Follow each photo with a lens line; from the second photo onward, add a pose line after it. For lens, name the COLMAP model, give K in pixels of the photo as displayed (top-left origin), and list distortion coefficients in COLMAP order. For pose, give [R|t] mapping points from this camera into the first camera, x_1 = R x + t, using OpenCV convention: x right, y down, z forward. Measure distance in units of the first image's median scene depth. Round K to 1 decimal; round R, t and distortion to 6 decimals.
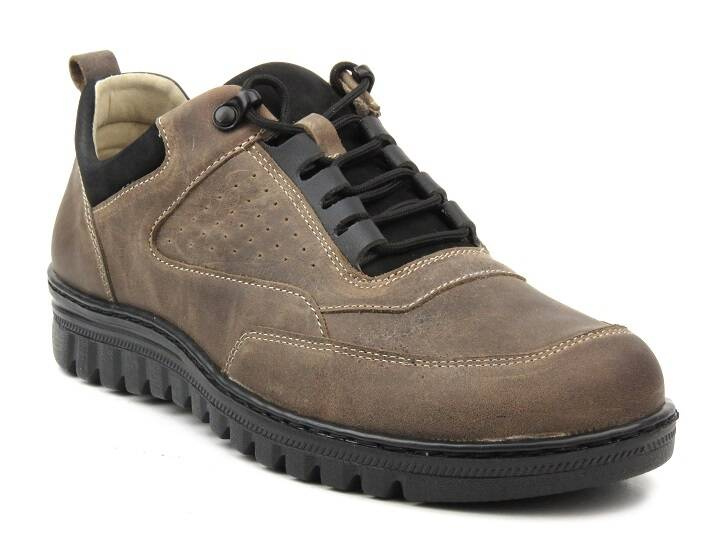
lens RADIAL K [[2160.0, 0, 363.0], [0, 2160.0, 273.5], [0, 0, 1]] dist [-0.027406, 0.000000]
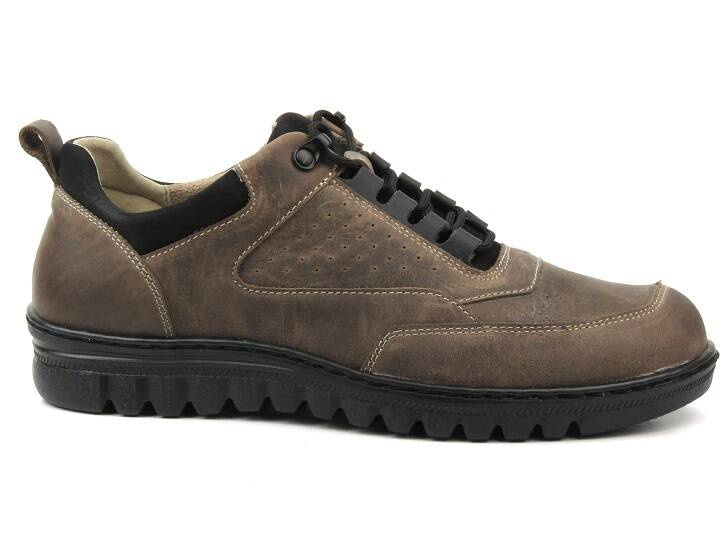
lens RADIAL K [[1819.9, 0, 365.4], [0, 1819.9, 271.8], [0, 0, 1]] dist [-0.061117, 0.000000]
pose [[0.755388, -0.115351, 0.645045, -0.692885], [0.137489, 0.990372, 0.016096, -0.023299], [-0.640691, 0.076528, 0.763975, 0.232332]]
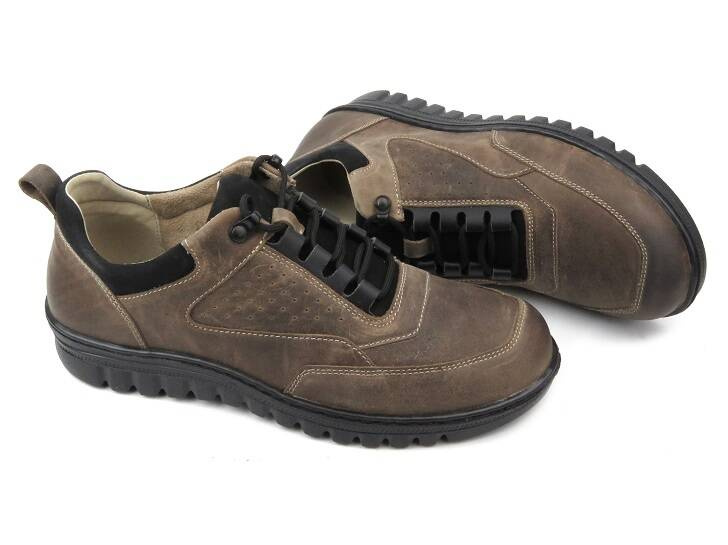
lens RADIAL K [[1001.8, 0, 358.8], [0, 1001.8, 198.1], [0, 0, 1]] dist [-0.030388, 0.000000]
pose [[0.781810, -0.313601, 0.538914, -0.364506], [0.128606, 0.926832, 0.352766, -0.328709], [-0.610110, -0.206488, 0.764937, 0.441027]]
